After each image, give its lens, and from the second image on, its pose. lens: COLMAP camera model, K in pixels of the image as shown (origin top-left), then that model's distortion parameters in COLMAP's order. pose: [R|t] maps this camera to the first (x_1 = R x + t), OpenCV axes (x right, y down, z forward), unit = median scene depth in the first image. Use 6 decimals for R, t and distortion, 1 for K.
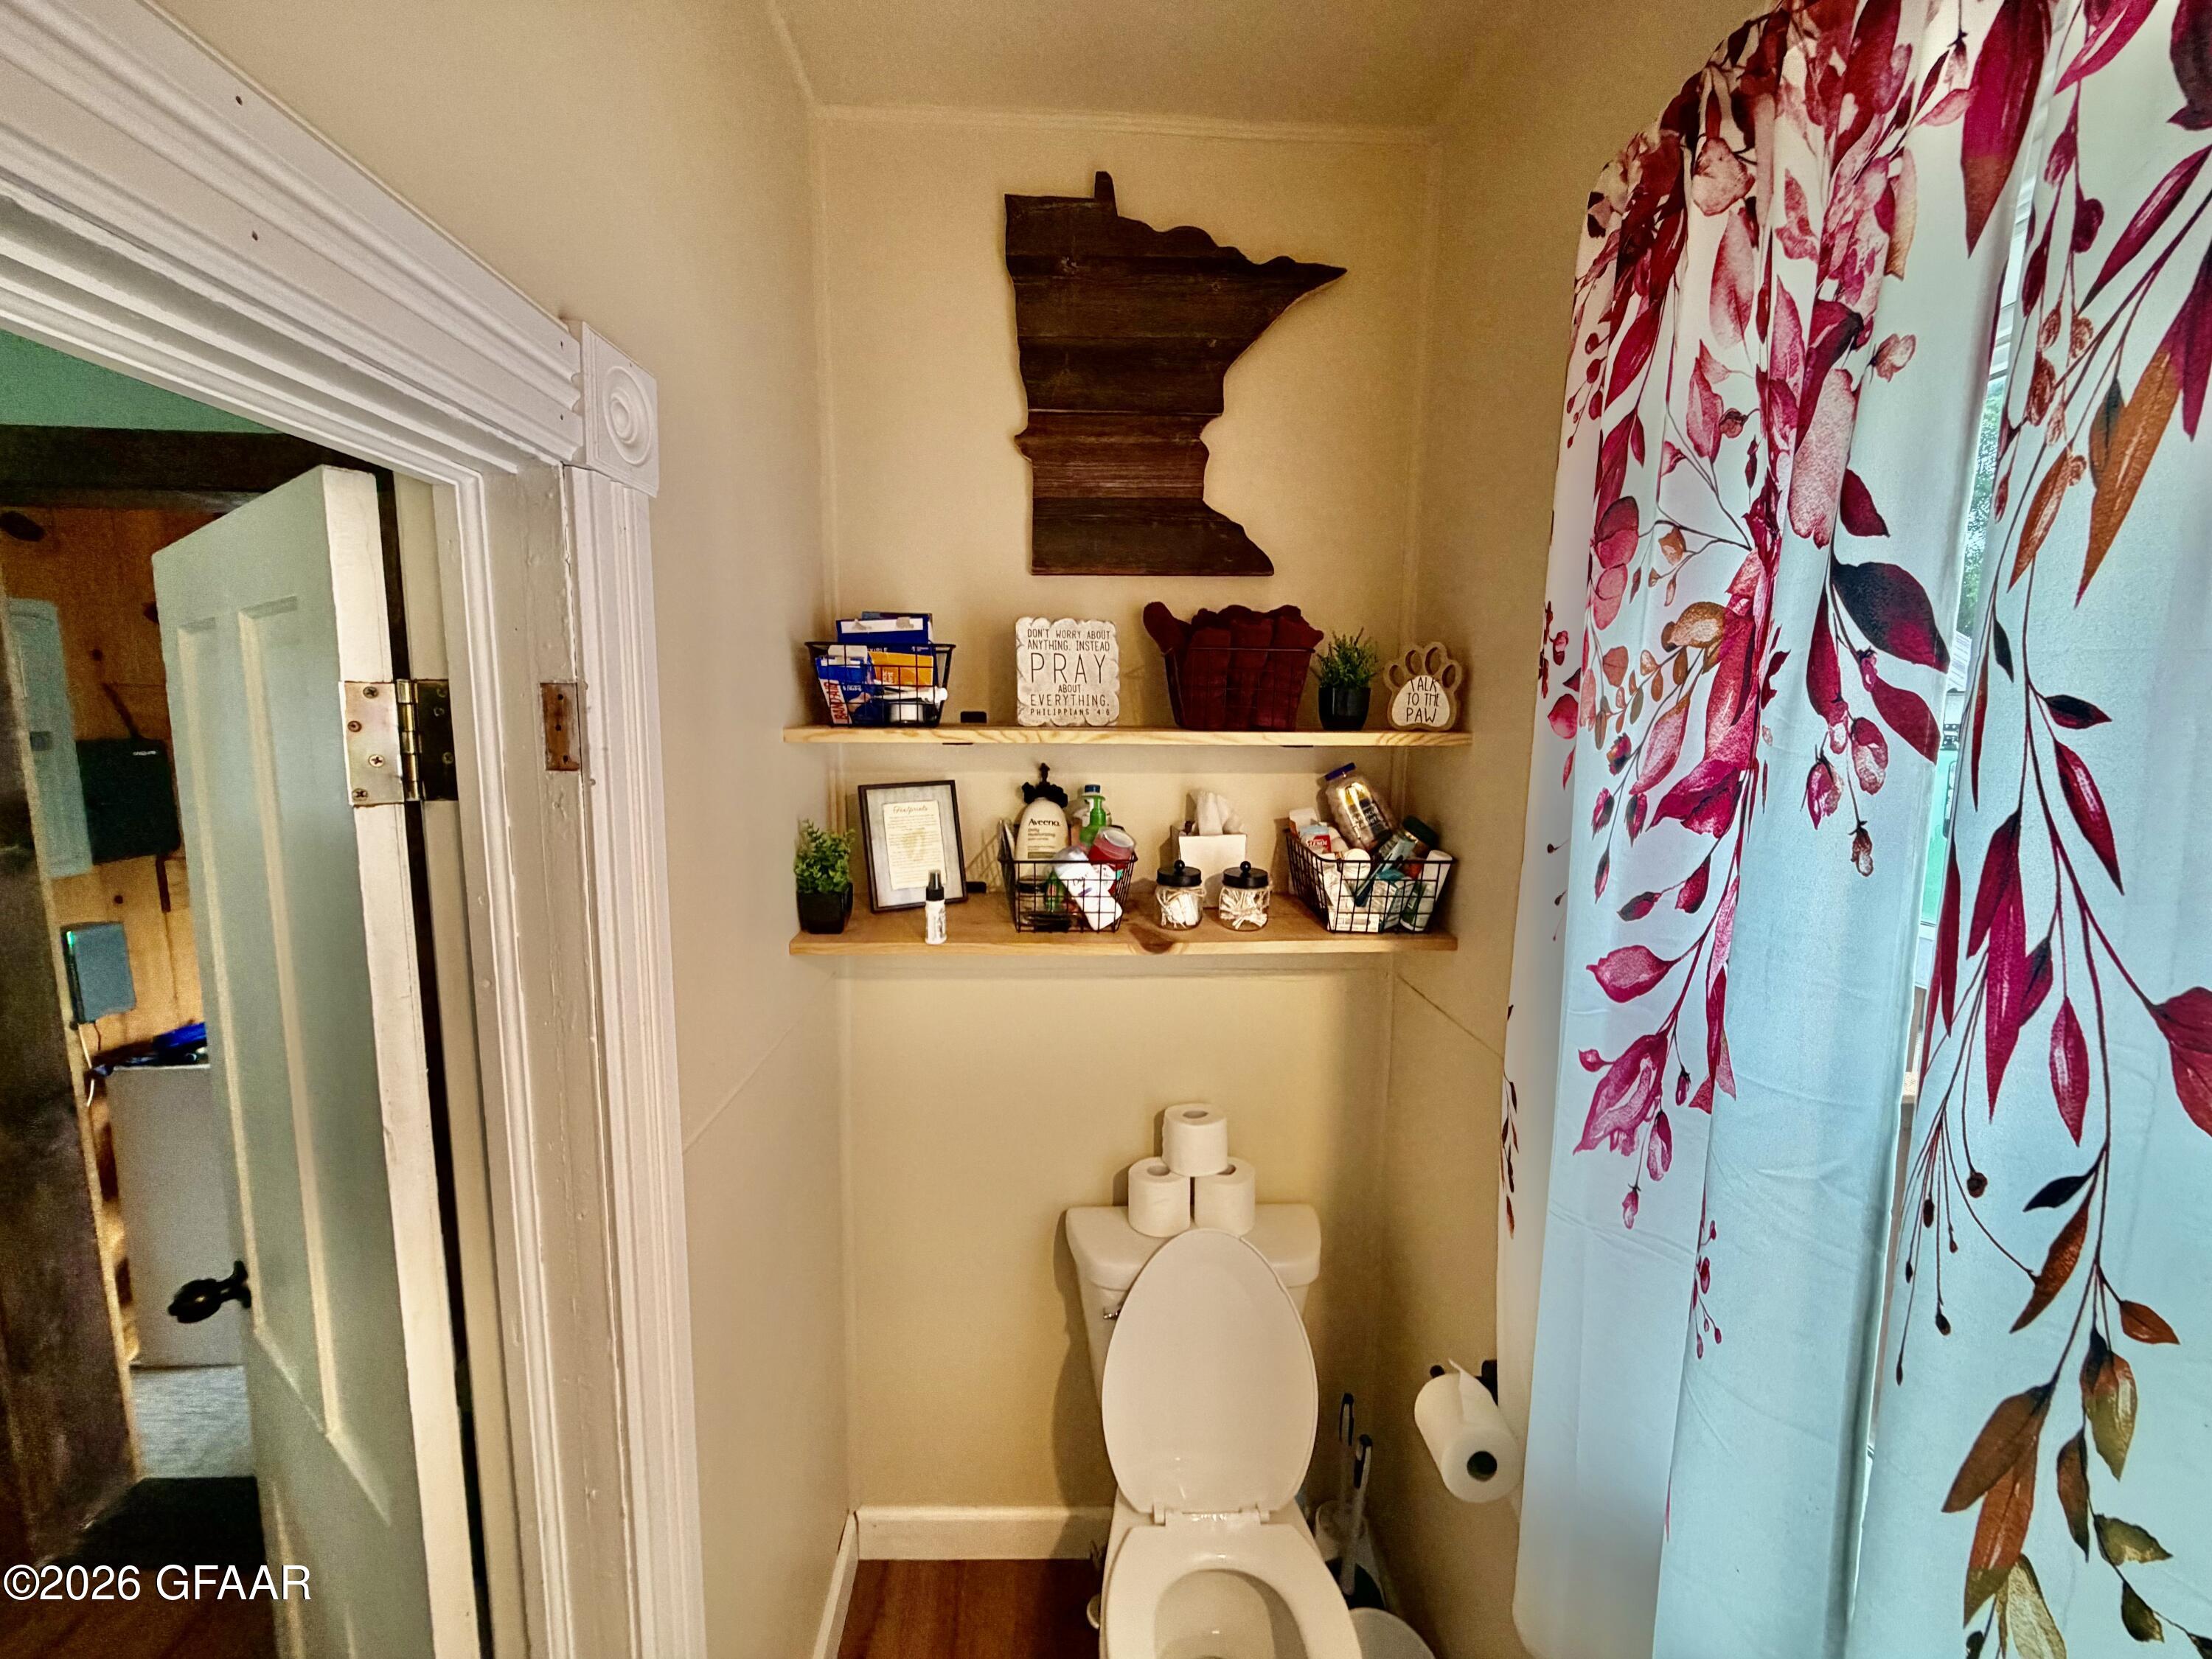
lens RADIAL K [[879.6, 0, 1097.8], [0, 879.6, 828.0], [0, 0, 1]] dist [0.002014, -0.000549]
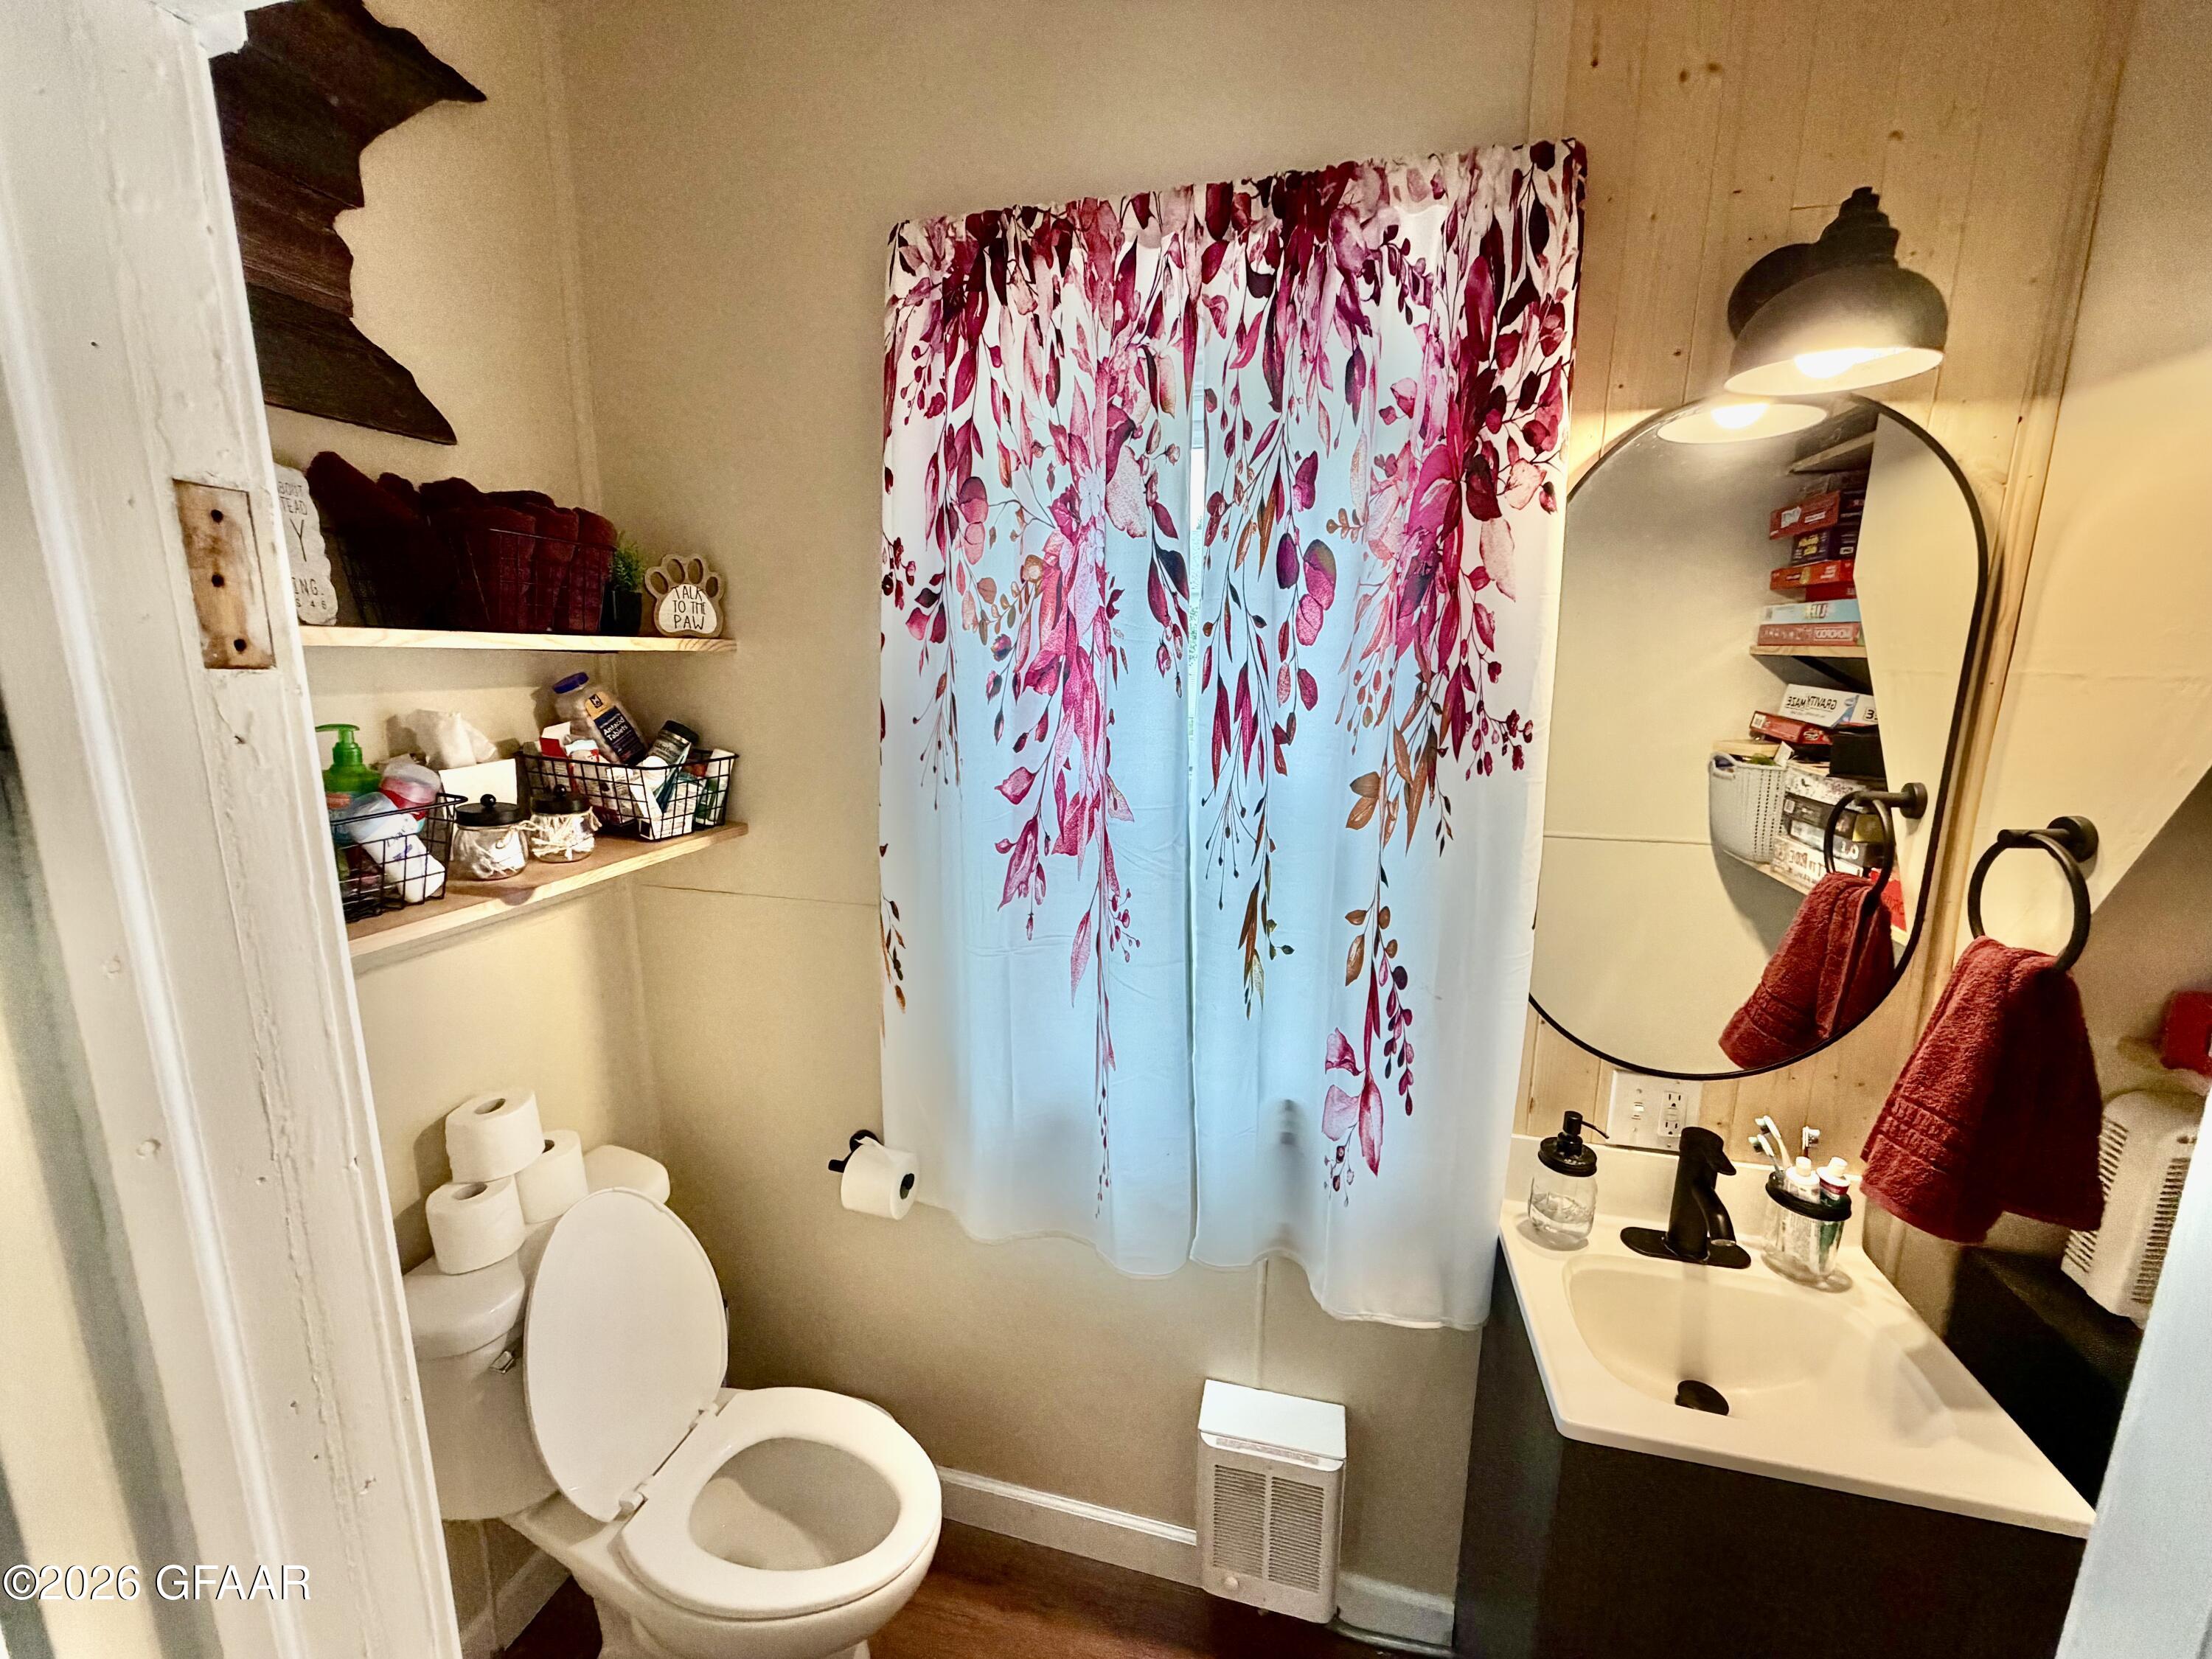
lens RADIAL K [[879.6, 0, 1098.8], [0, 879.6, 825.9], [0, 0, 1]] dist [0.002014, -0.000549]
pose [[0.295174, -0.186384, 0.937088, -0.883675], [0.112504, 0.980745, 0.159629, -0.002873], [-0.948797, 0.058308, 0.310459, 0.364186]]
